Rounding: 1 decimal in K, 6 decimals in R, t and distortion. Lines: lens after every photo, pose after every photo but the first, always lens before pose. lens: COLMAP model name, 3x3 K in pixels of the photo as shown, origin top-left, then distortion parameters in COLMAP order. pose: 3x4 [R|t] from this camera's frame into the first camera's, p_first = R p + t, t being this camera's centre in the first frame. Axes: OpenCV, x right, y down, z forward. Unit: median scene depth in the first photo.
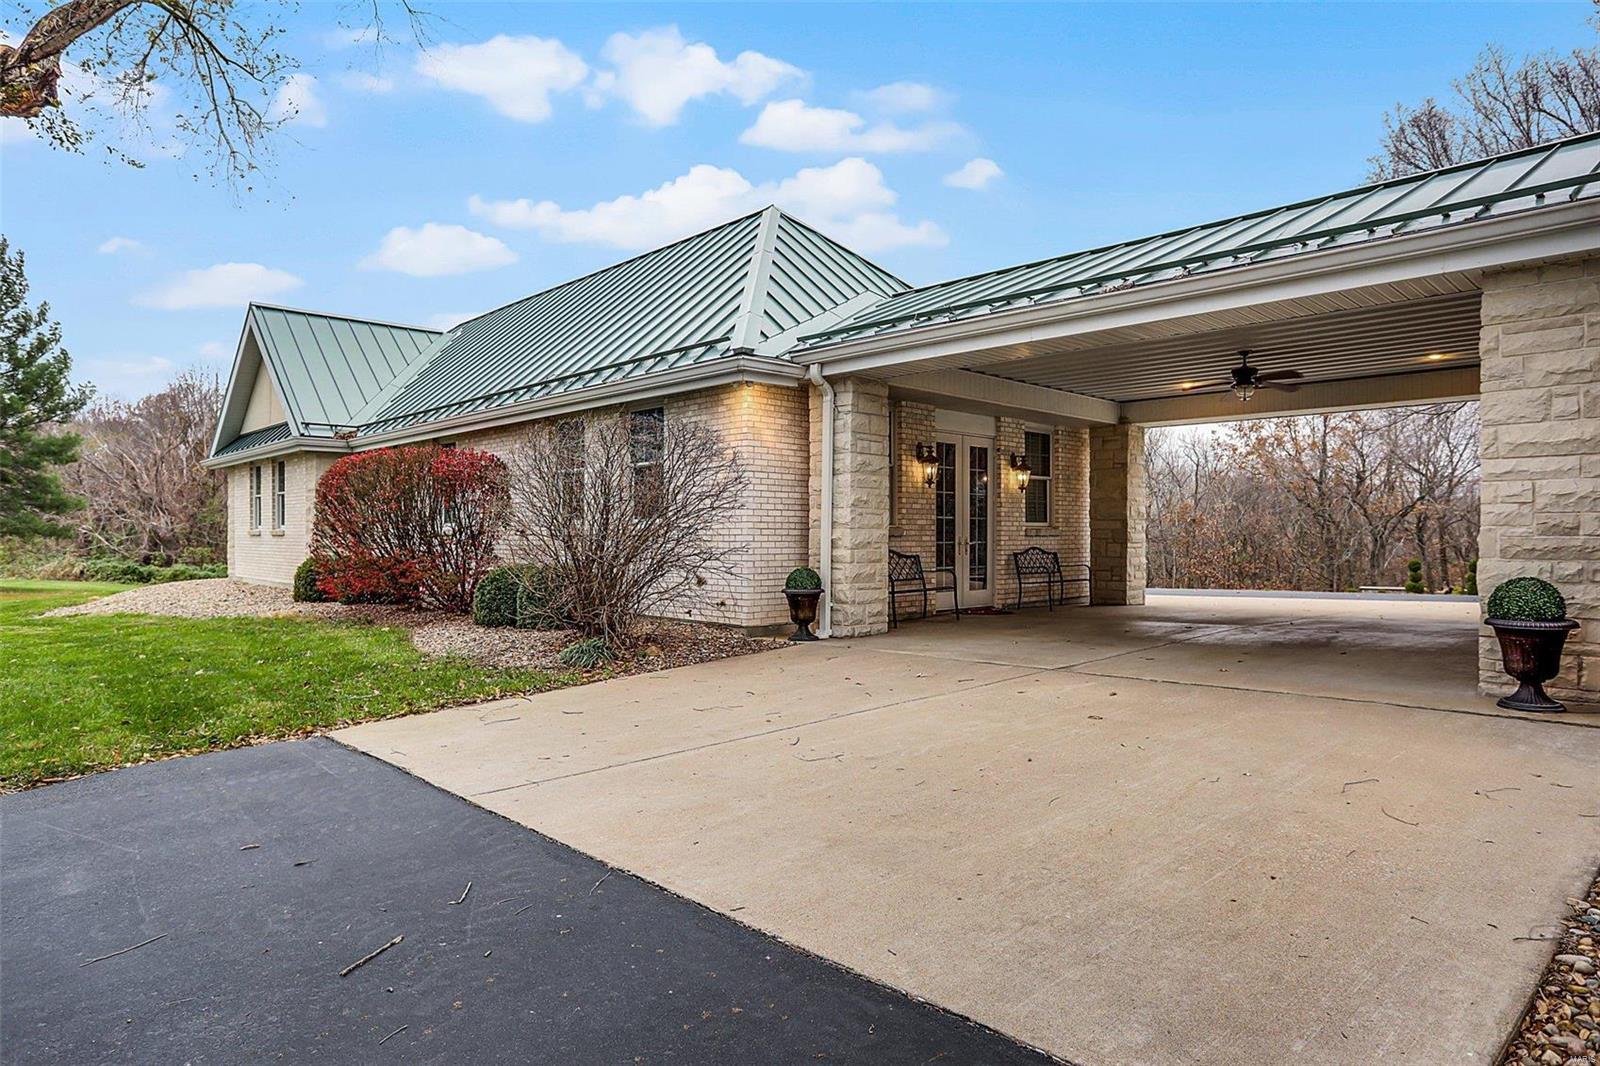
lens RADIAL K [[1022.0, 0, 838.3], [0, 1022.0, 533.8], [0, 0, 1]] dist [0.000370, 0.000033]
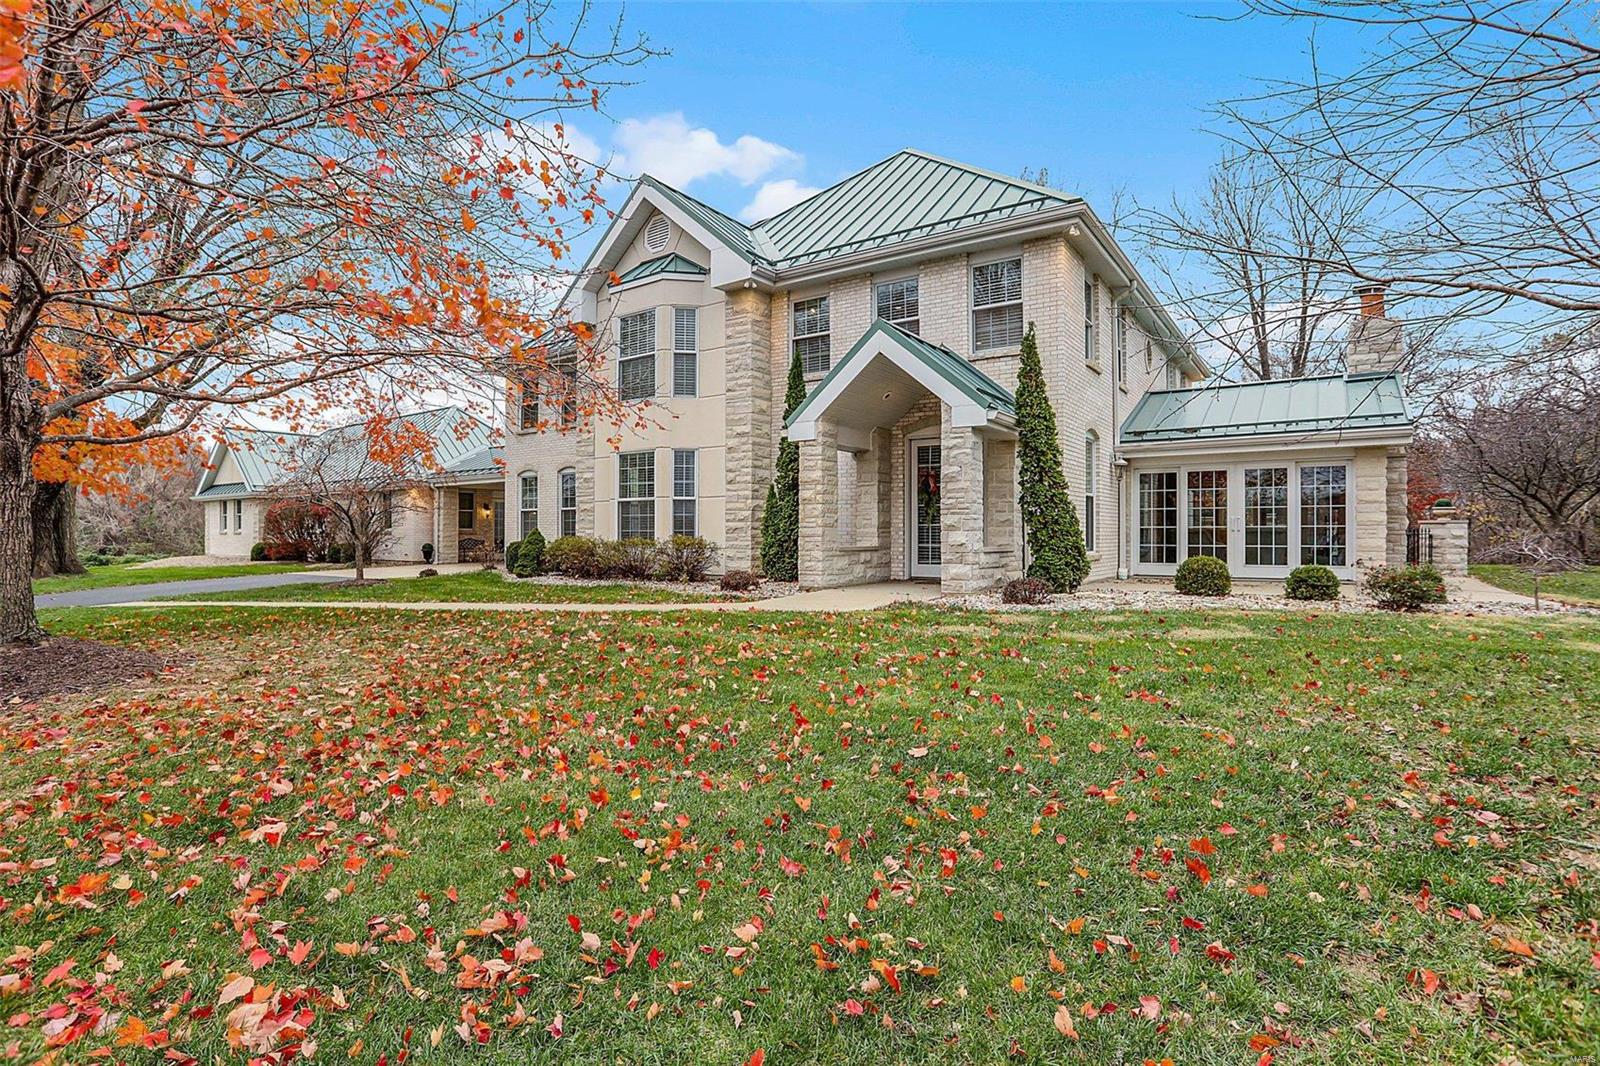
lens RADIAL K [[826.7, 0, 800.0], [0, 826.7, 533.0], [0, 0, 1]] dist [-0.021743, -0.000694]
pose [[0.987390, 0.000504, 0.158304, 0.422182], [-0.000369, 1.000000, -0.000887, 0.001281], [-0.158305, 0.000817, 0.987390, -1.069270]]
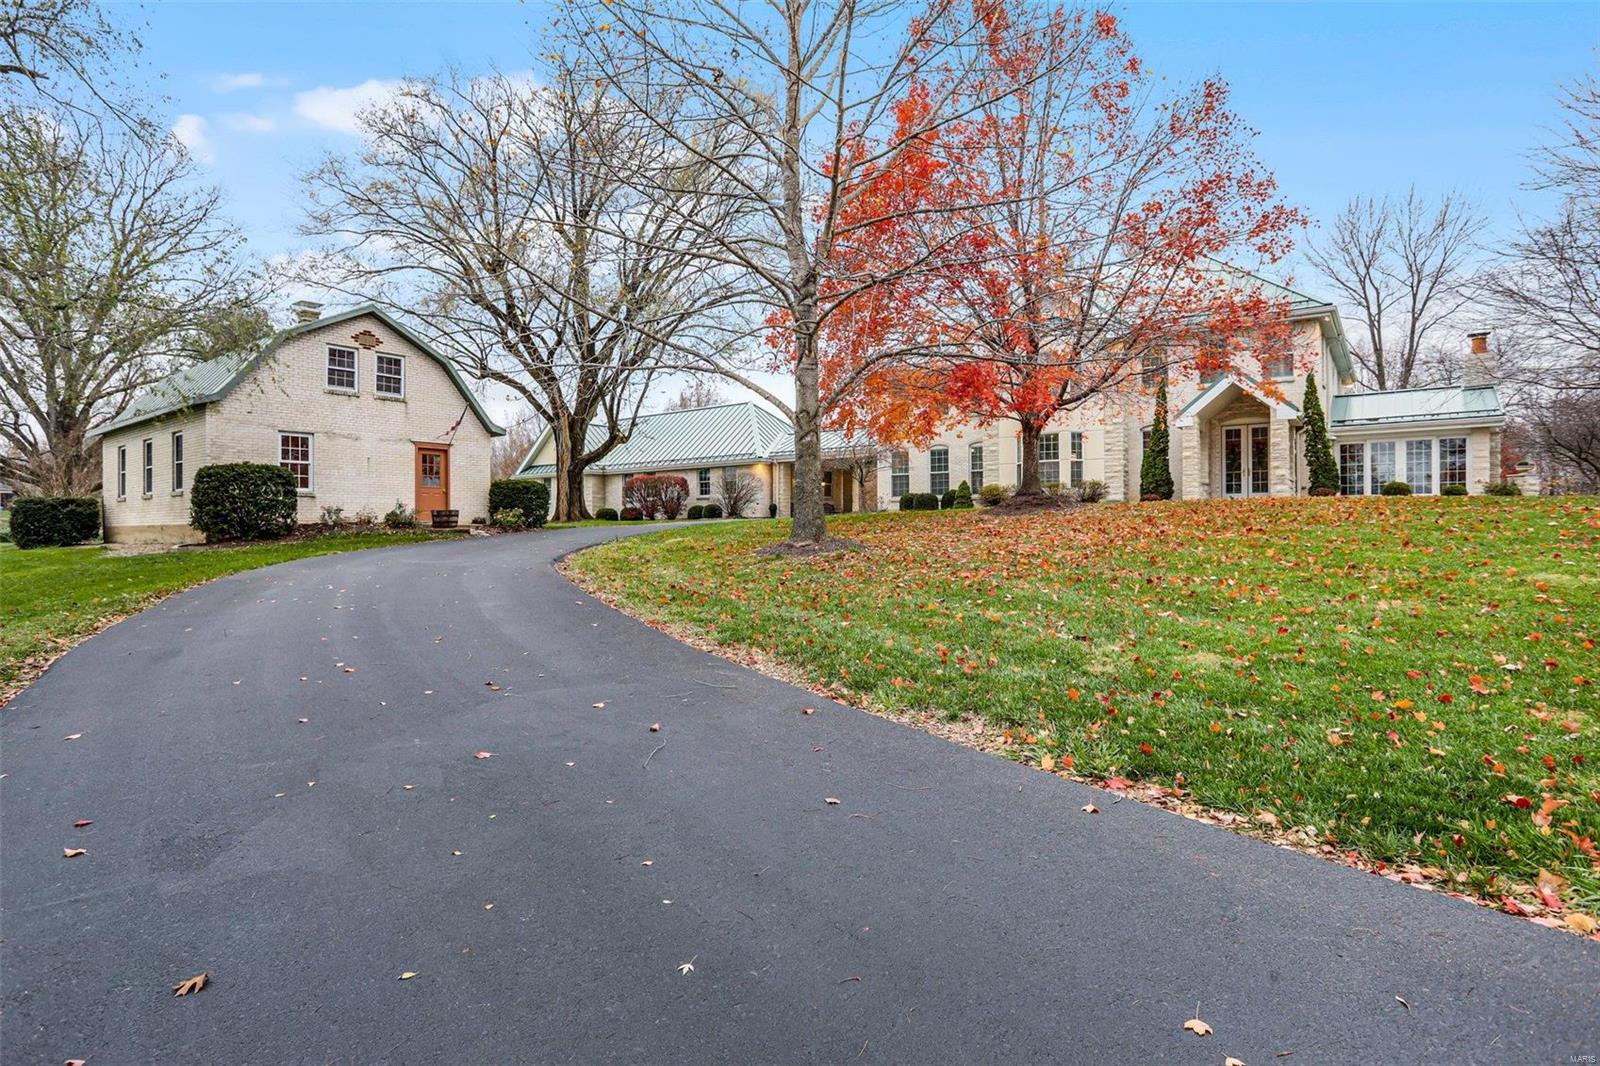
lens RADIAL K [[889.0, 0, 800.0], [0, 889.0, 533.0], [0, 0, 1]] dist [-0.003379, 0.000452]
pose [[0.990530, -0.002909, 0.137267, -0.266508], [0.002662, 0.999994, 0.001980, 0.090499], [-0.137272, -0.001596, 0.990532, -1.718510]]
